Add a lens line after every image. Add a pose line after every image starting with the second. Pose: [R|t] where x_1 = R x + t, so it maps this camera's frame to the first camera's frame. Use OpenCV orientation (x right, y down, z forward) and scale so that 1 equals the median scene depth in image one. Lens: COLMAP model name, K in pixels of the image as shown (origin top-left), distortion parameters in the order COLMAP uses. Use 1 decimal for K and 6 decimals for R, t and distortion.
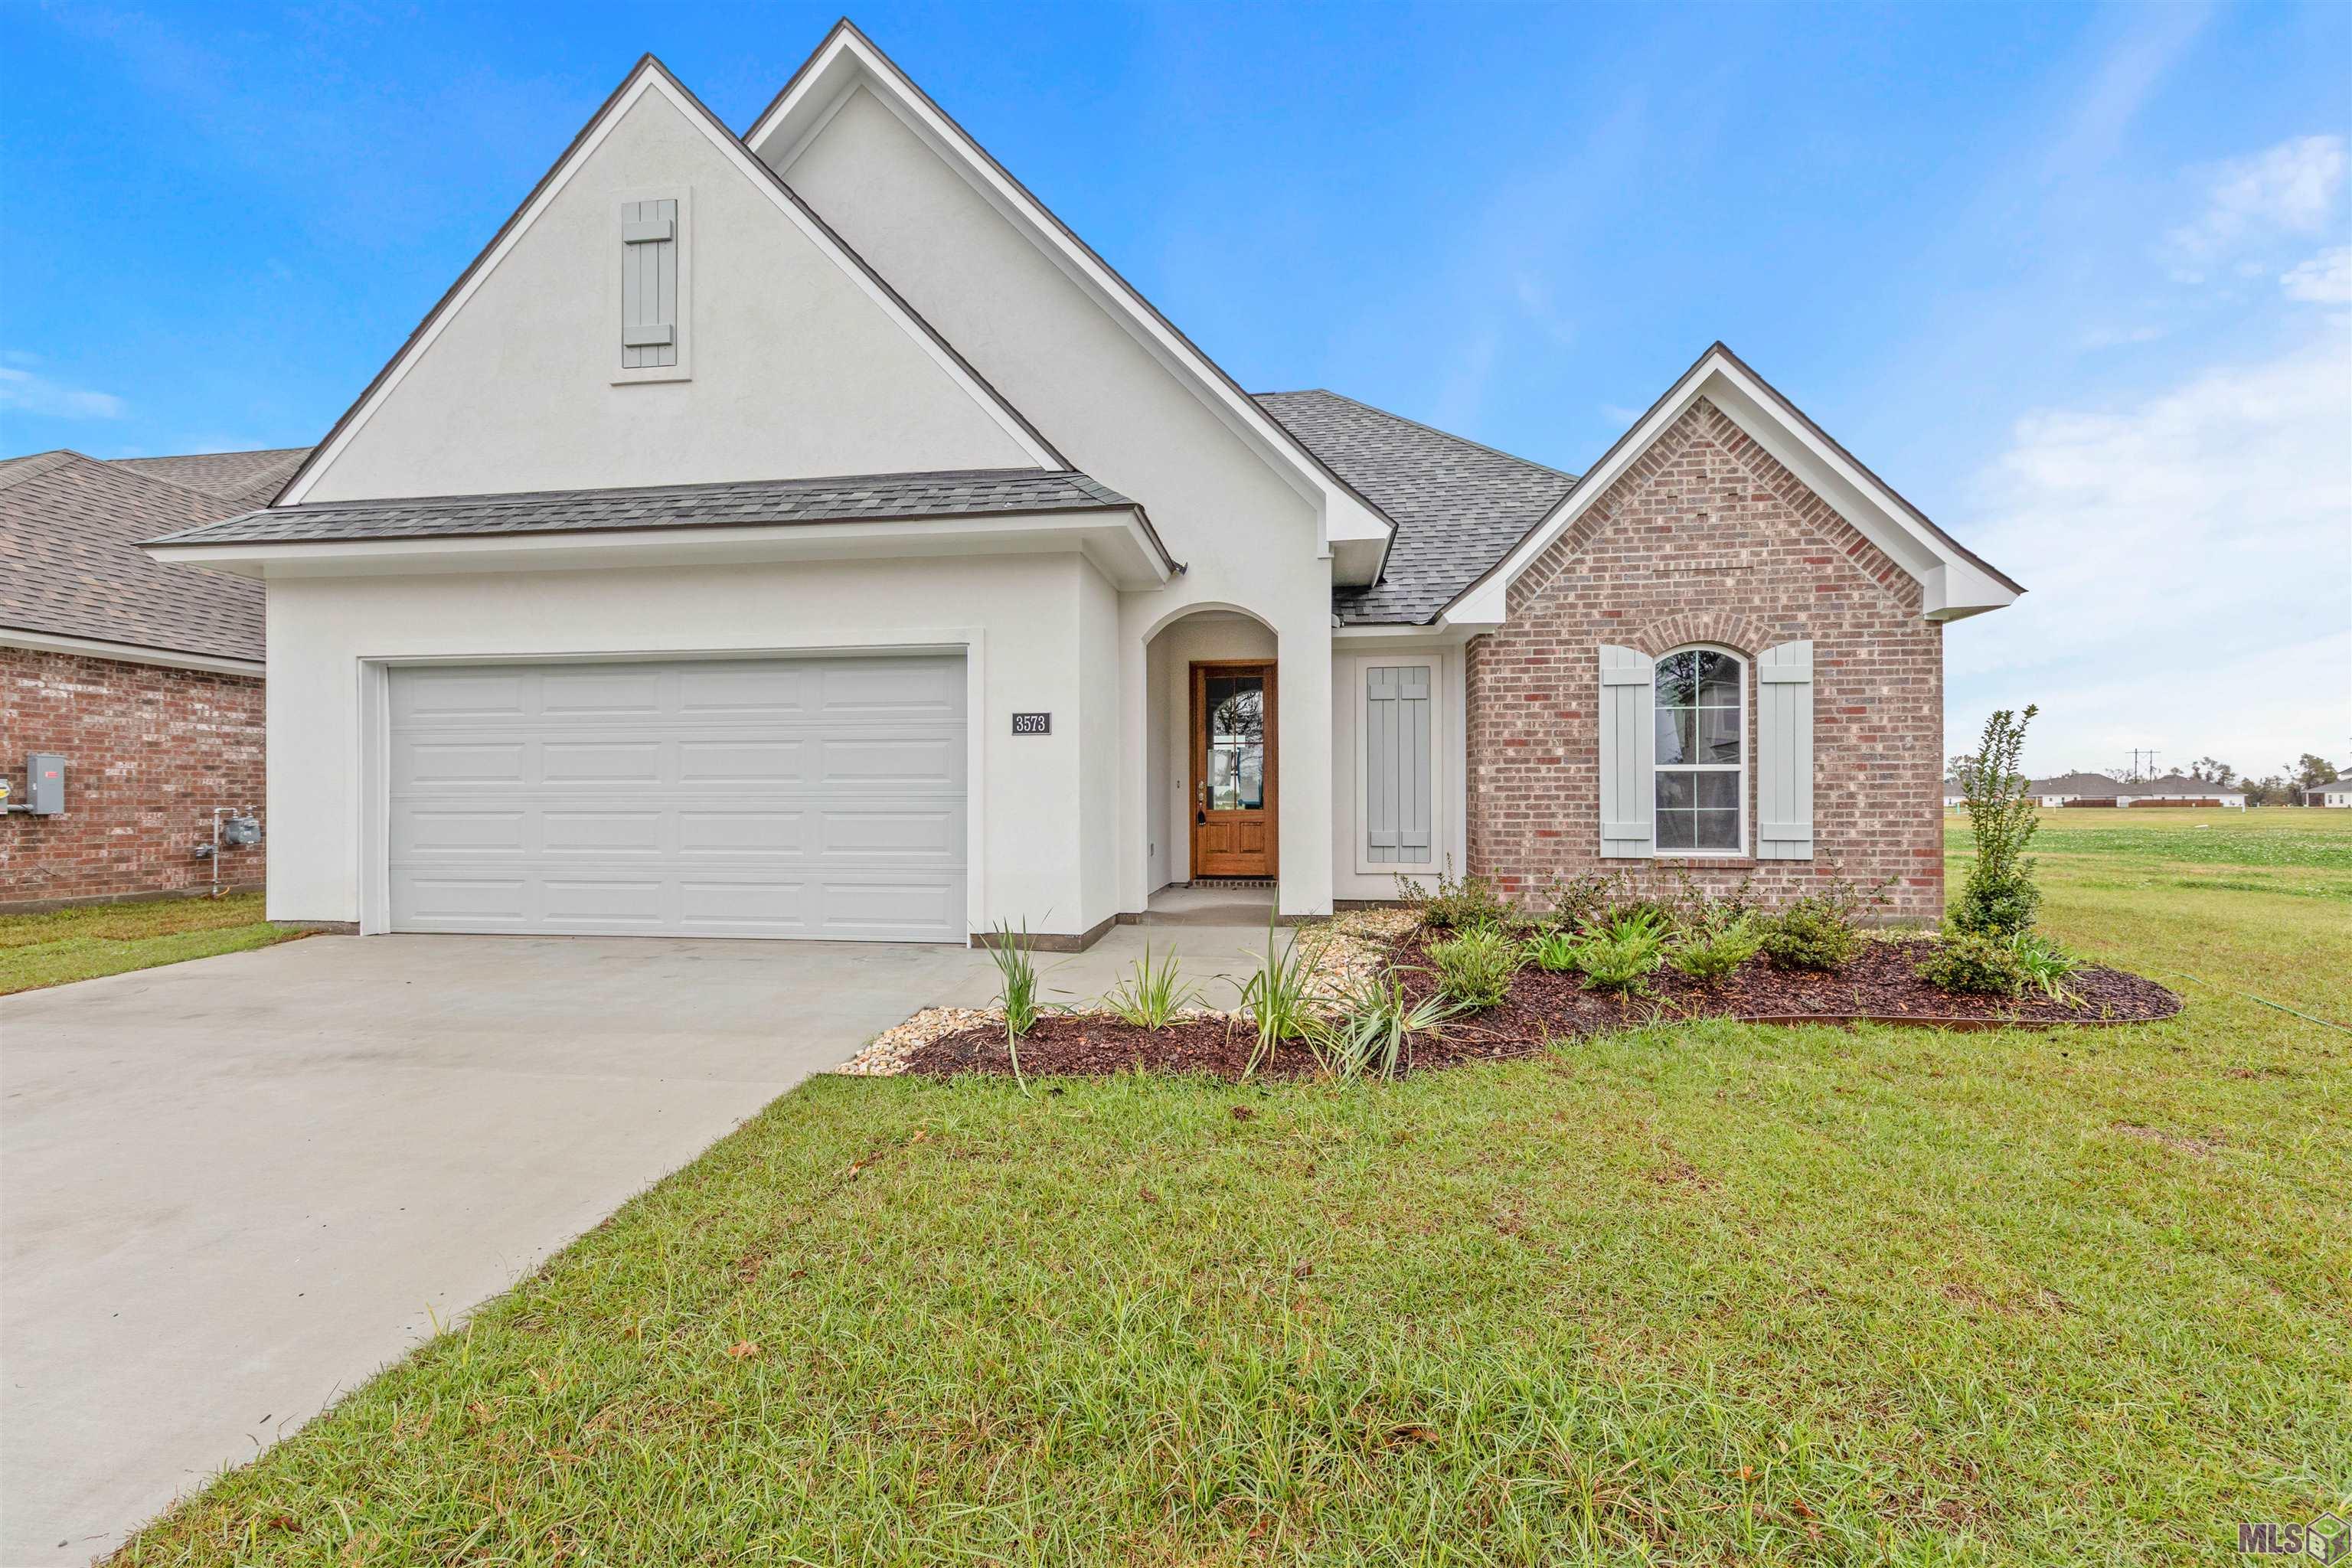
lens RADIAL K [[961.2, 0, 1174.1], [0, 961.2, 784.0], [0, 0, 1]] dist [0.000684, 0.000044]
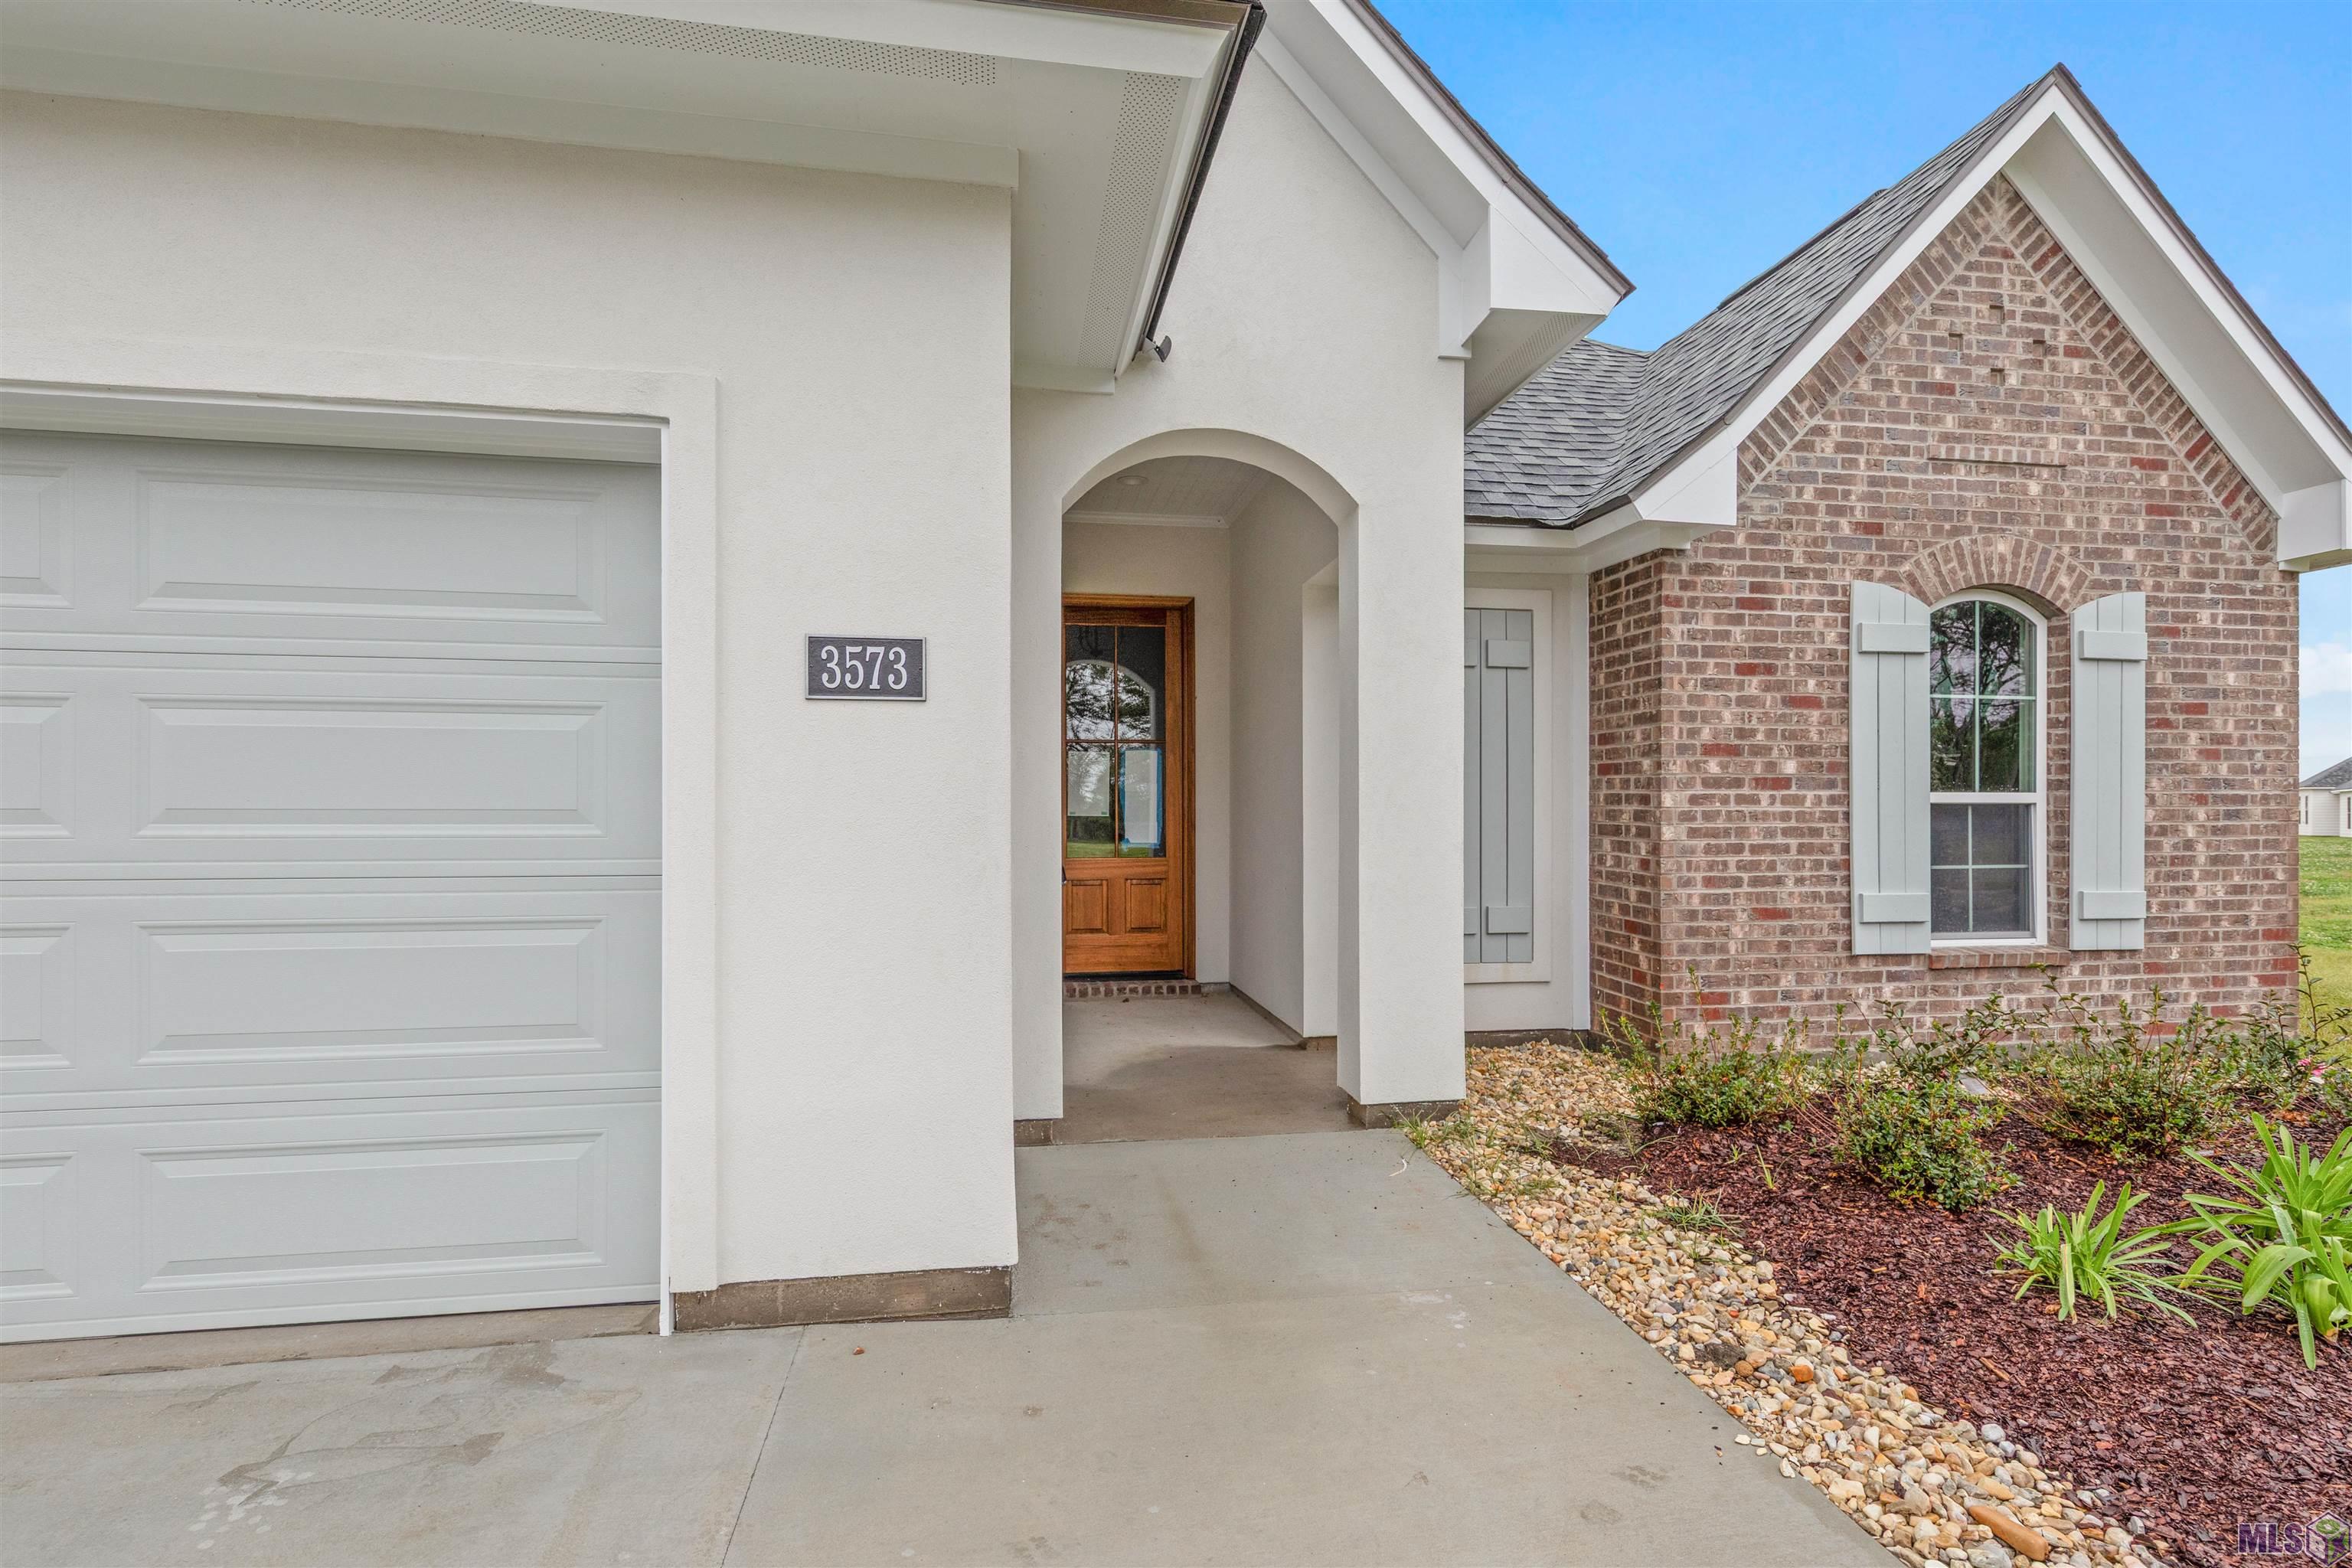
lens RADIAL K [[1118.5, 0, 1180.3], [0, 1118.5, 802.6], [0, 0, 1]] dist [0.003207, -0.000056]
pose [[0.954585, 0.005384, 0.297891, -0.135486], [-0.008191, 0.999933, 0.008173, -0.015721], [-0.297827, -0.010241, 0.954565, 0.490659]]
